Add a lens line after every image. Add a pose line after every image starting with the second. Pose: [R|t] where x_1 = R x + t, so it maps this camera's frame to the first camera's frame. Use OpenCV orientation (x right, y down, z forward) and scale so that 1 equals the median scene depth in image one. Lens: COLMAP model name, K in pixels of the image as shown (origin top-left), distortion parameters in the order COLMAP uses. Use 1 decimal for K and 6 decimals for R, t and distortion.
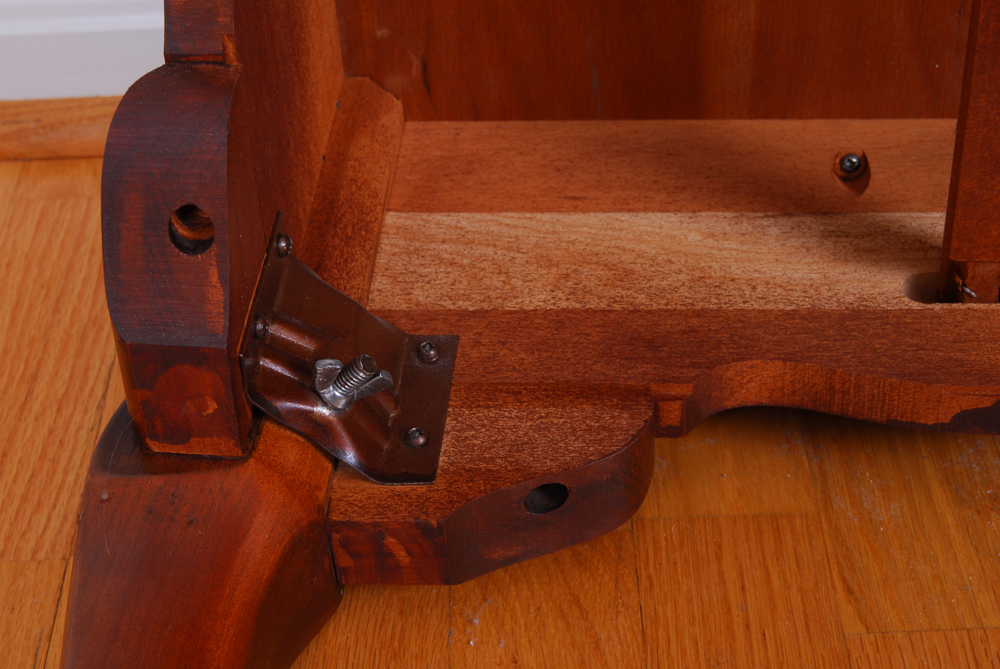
lens RADIAL K [[1943.5, 0, 502.1], [0, 1943.5, 338.0], [0, 0, 1]] dist [-0.024884, 0.000000]
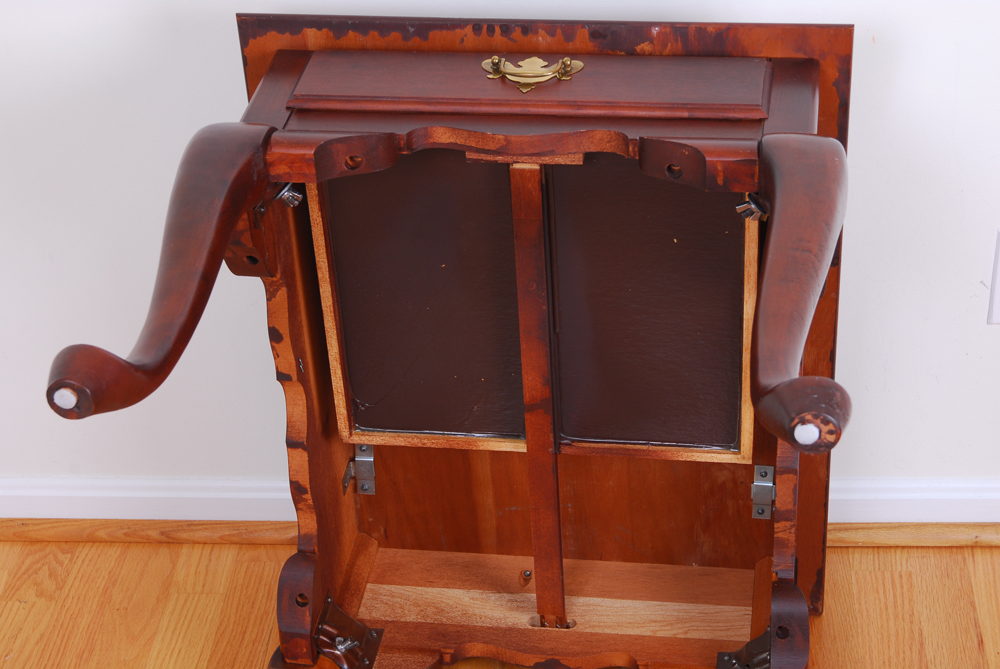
lens RADIAL K [[1943.5, 0, 498.6], [0, 1943.5, 330.1], [0, 0, 1]] dist [-0.024884, 0.000000]
pose [[0.997317, 0.043151, -0.059126, 0.322969], [-0.049221, 0.993213, -0.105379, -0.157871], [0.054177, 0.108007, 0.992673, -2.134758]]
